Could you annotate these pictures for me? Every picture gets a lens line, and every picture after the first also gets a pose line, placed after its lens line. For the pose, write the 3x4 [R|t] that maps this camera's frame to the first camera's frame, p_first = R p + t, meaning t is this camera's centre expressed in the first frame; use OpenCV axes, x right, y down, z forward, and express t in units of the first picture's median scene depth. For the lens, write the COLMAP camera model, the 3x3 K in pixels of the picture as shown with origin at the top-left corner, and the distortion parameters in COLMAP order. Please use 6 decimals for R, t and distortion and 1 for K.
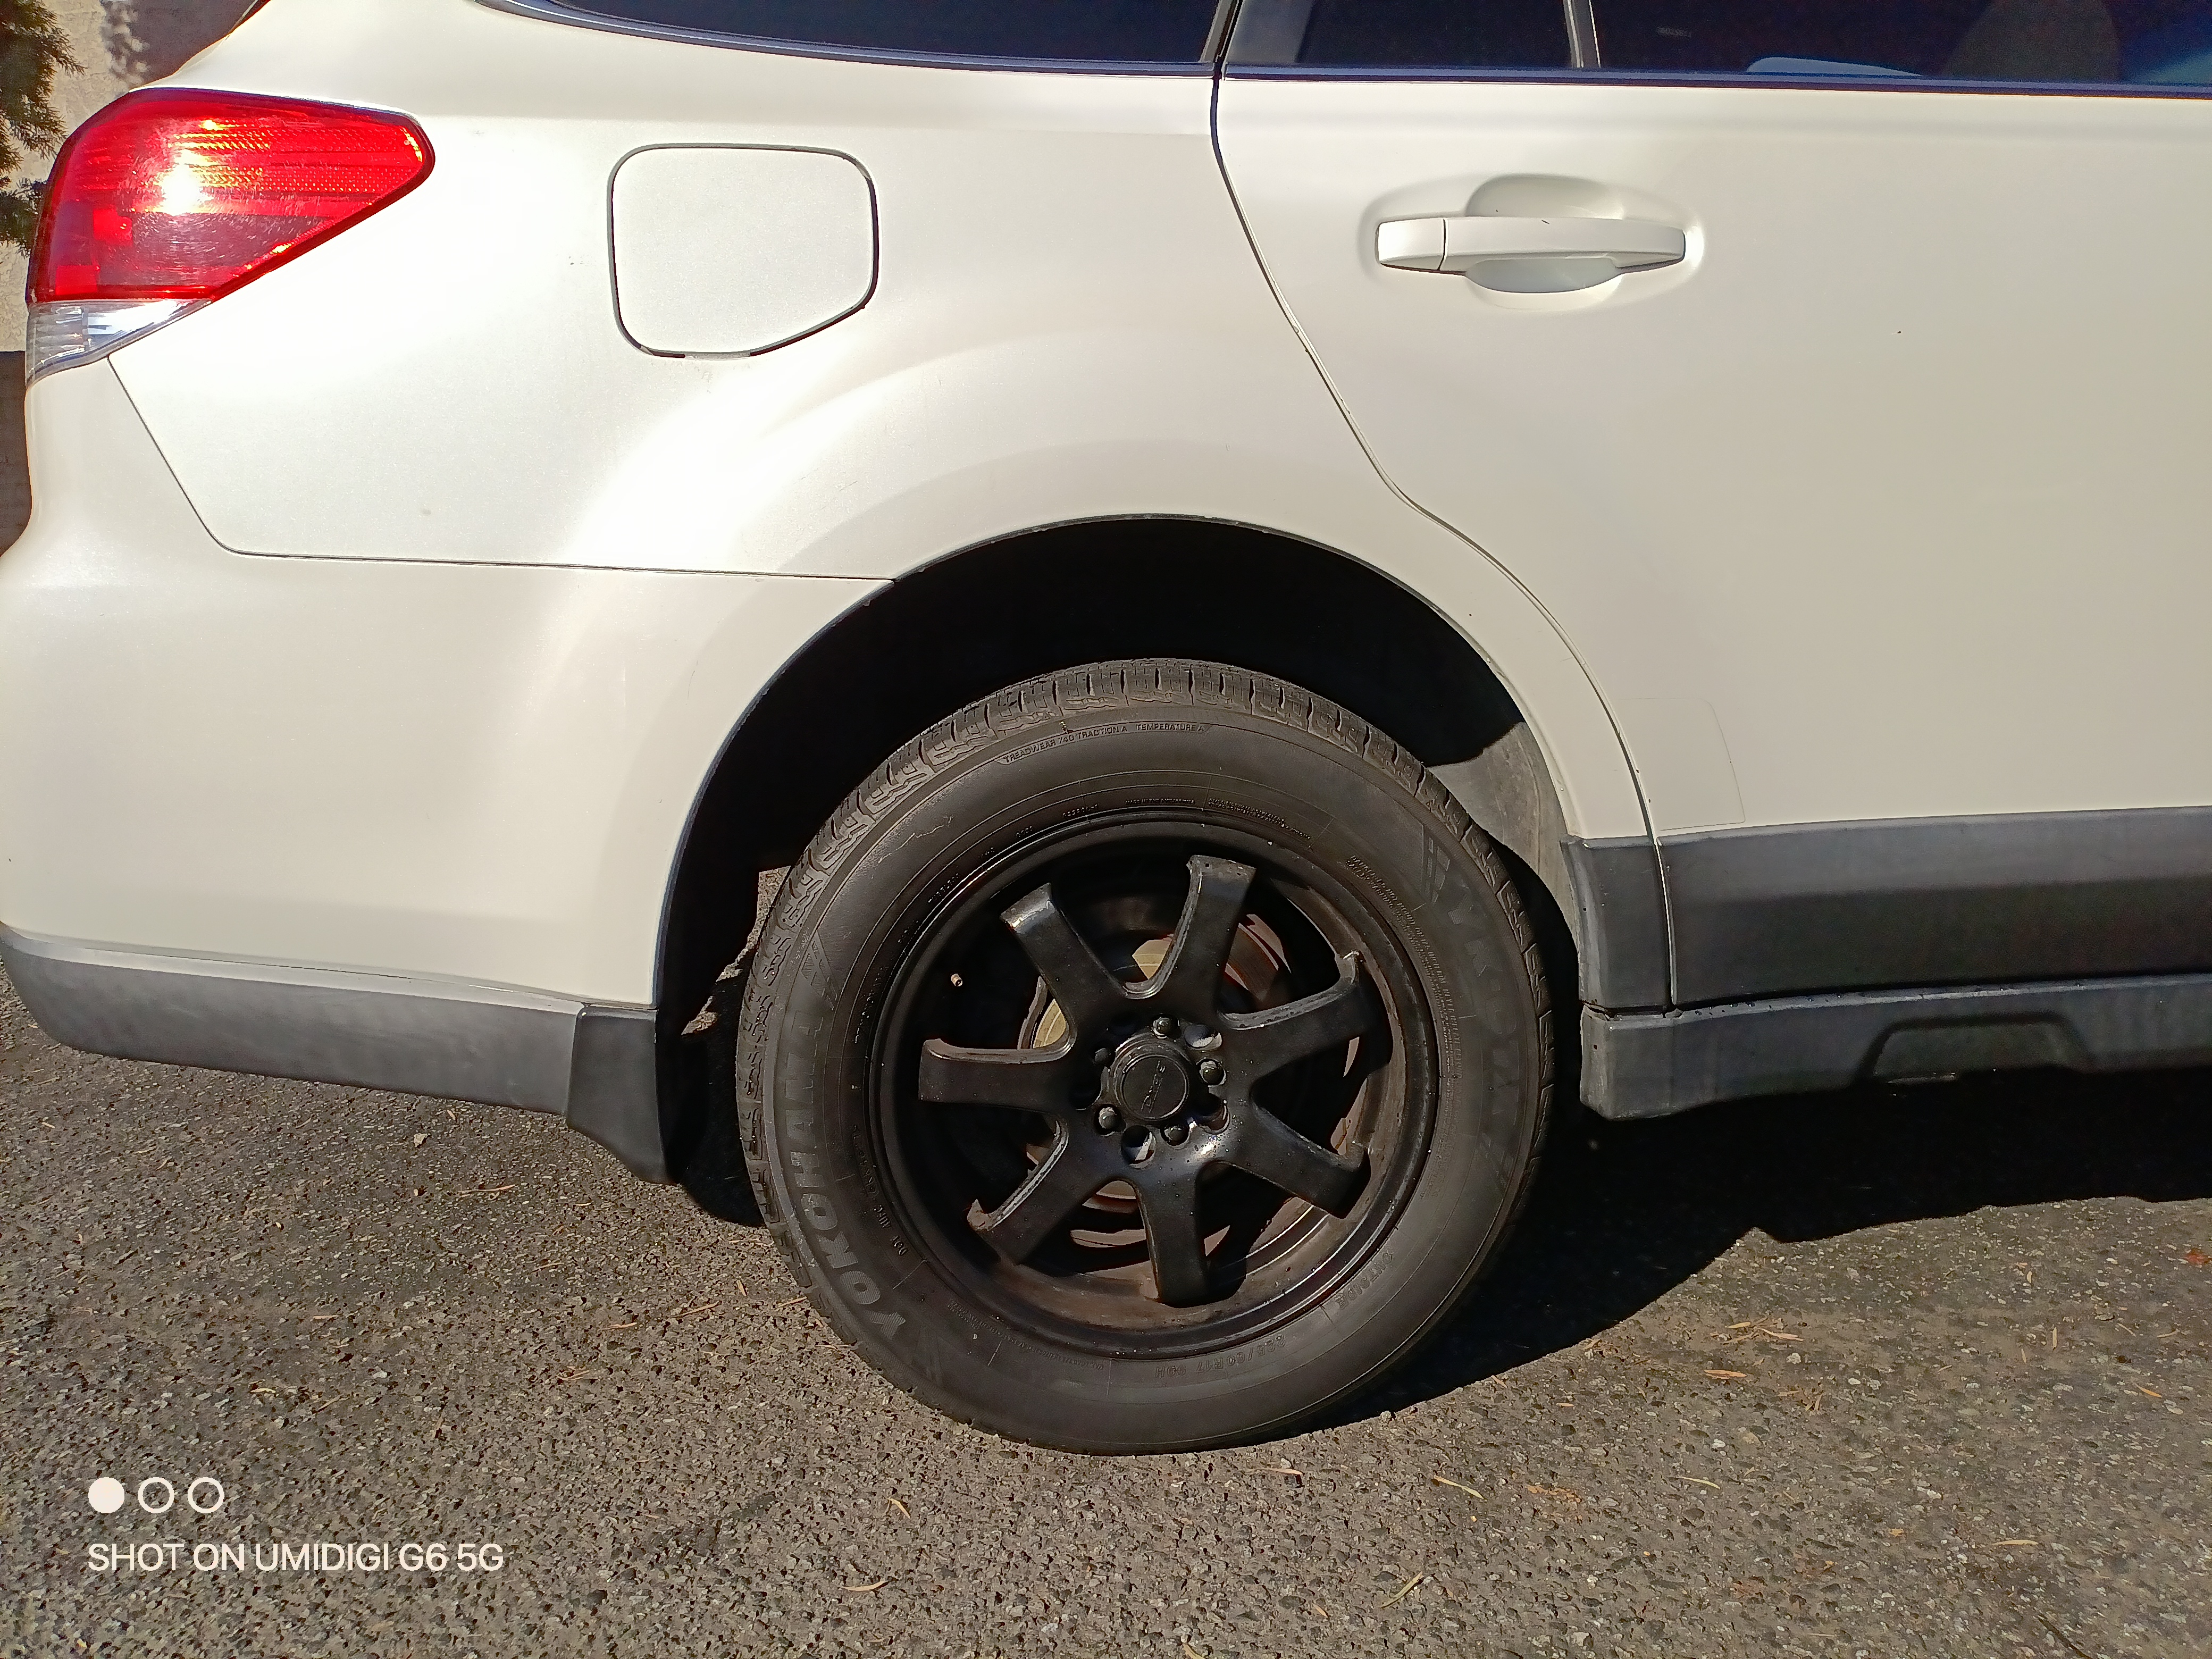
lens RADIAL K [[1639.1, 0, 1094.8], [0, 1639.1, 827.4], [0, 0, 1]] dist [0.068984, -0.079753]
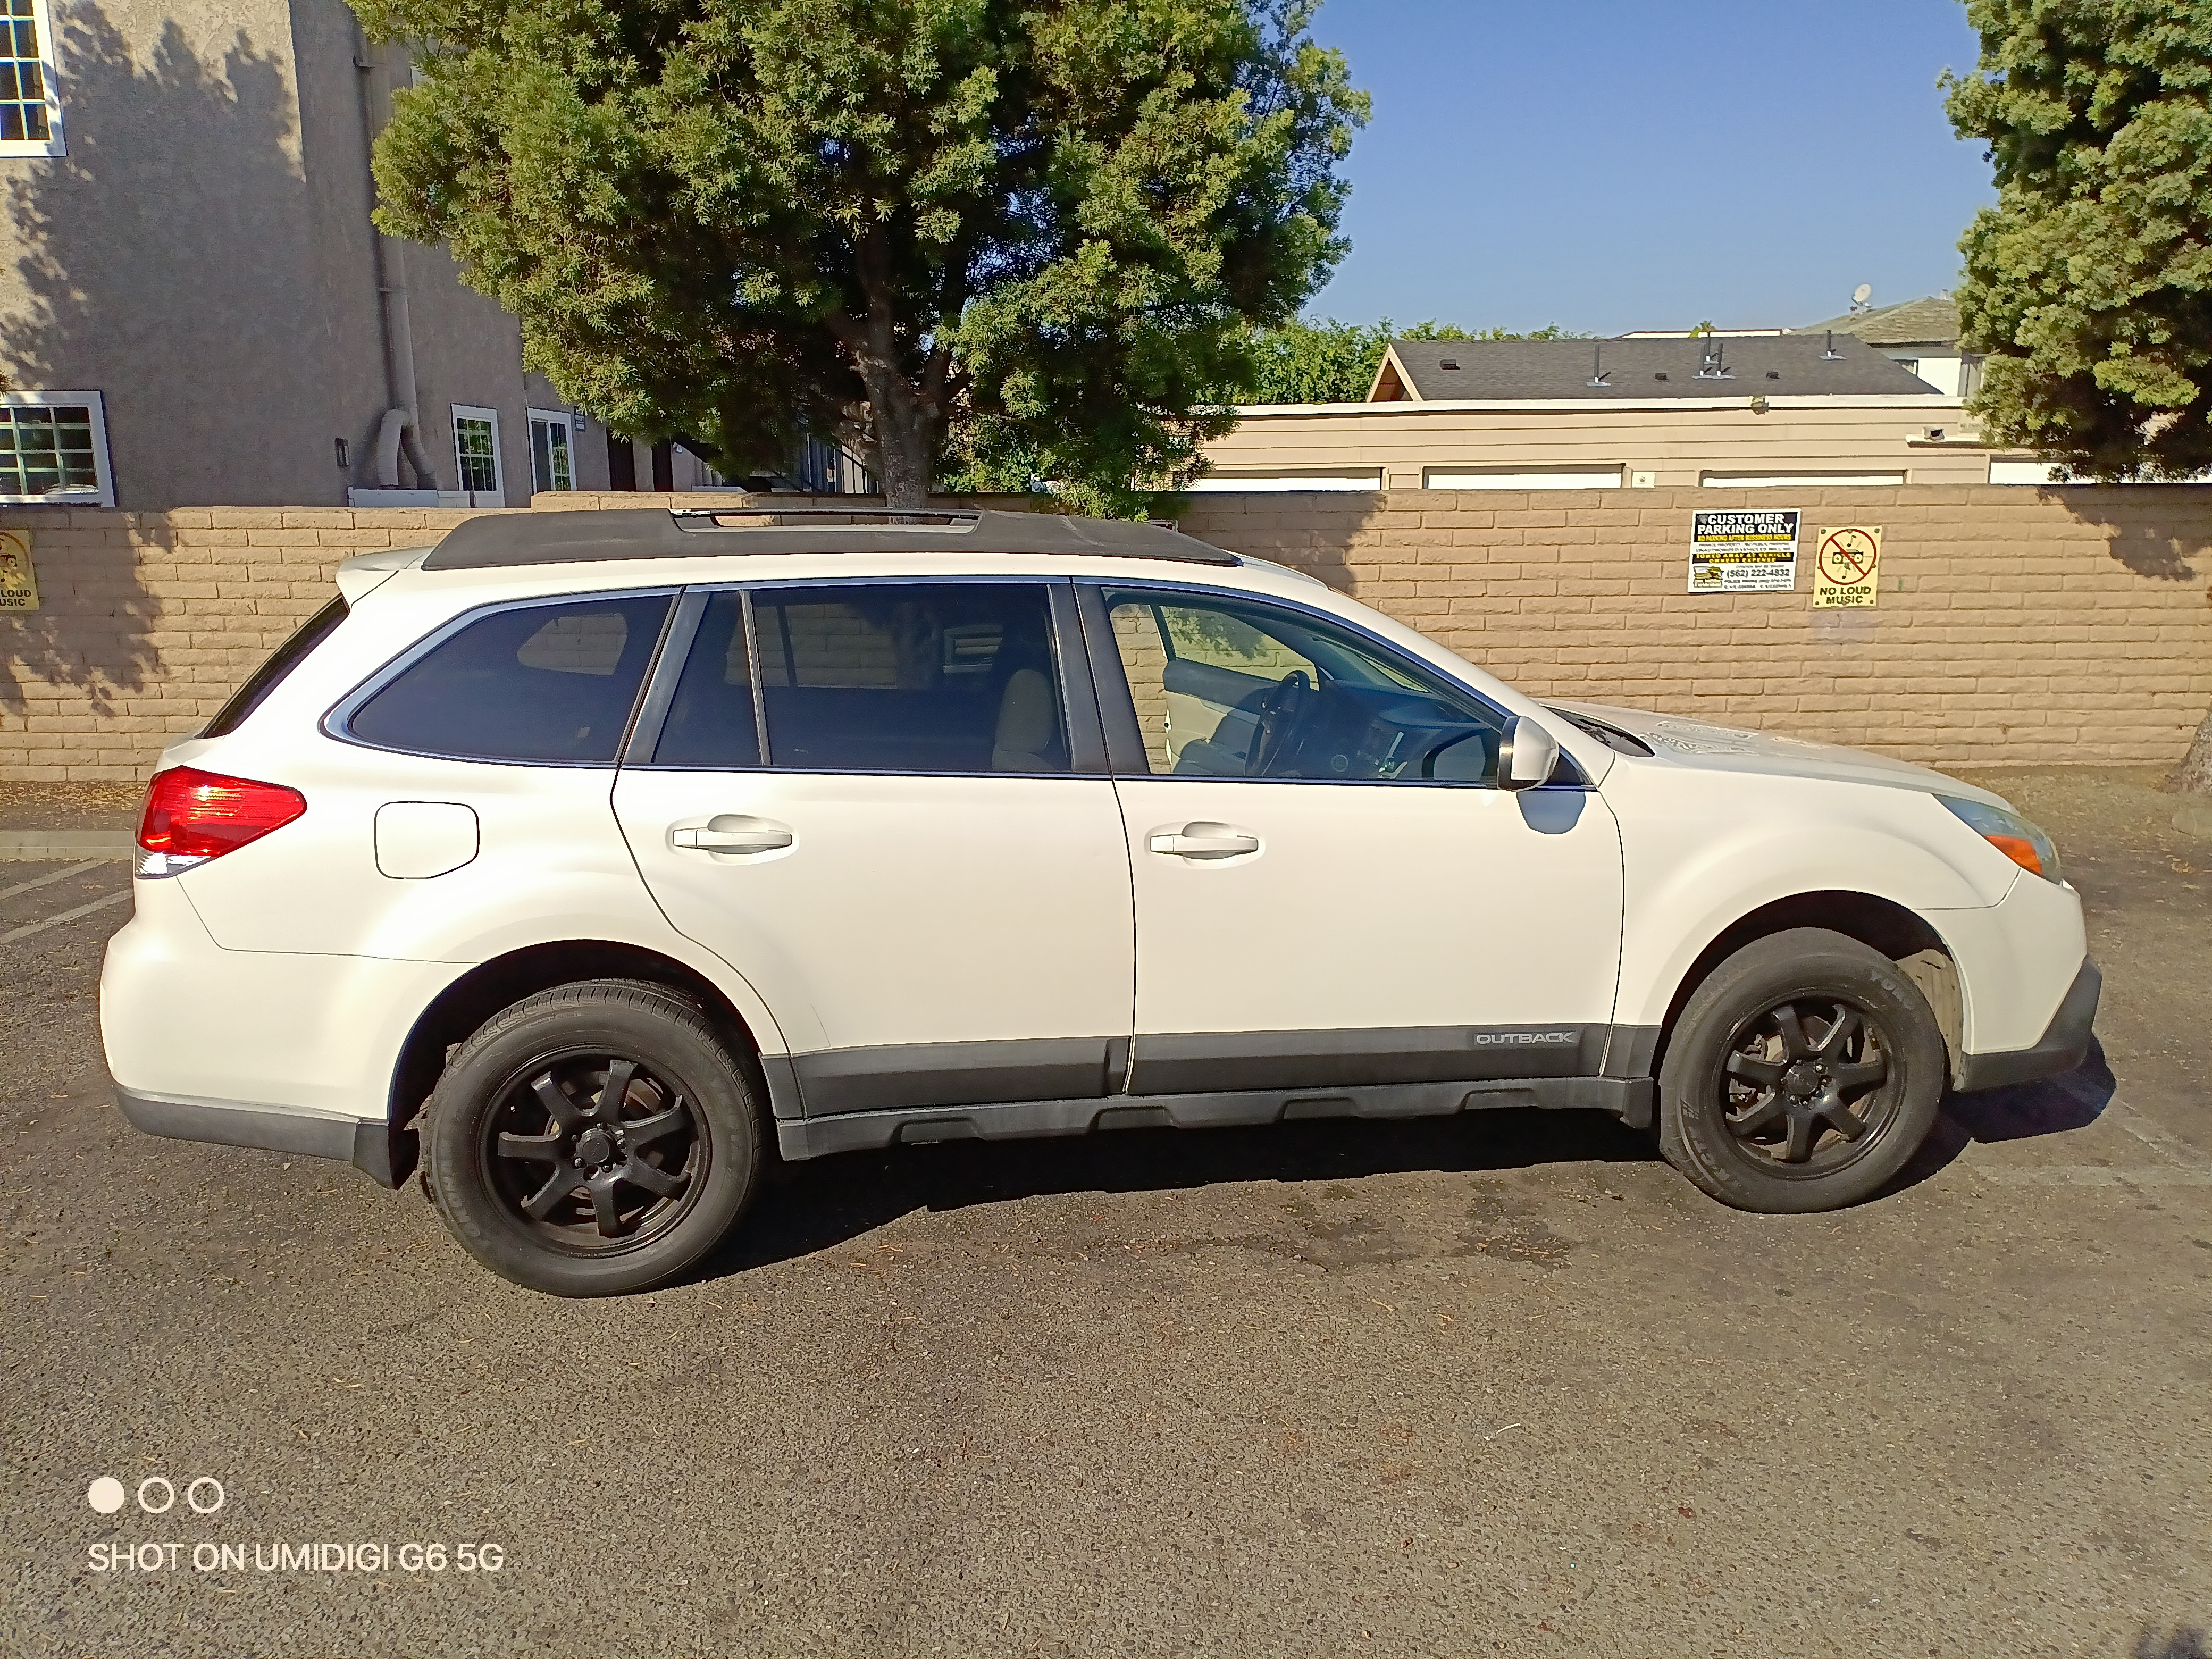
lens RADIAL K [[1618.2, 0, 1120.2], [0, 1618.2, 827.1], [0, 0, 1]] dist [0.020211, -0.020407]
pose [[0.995244, 0.018006, 0.095736, 0.587618], [-0.017594, 0.999832, -0.005147, -0.337879], [-0.095812, 0.003438, 0.995393, -1.551367]]
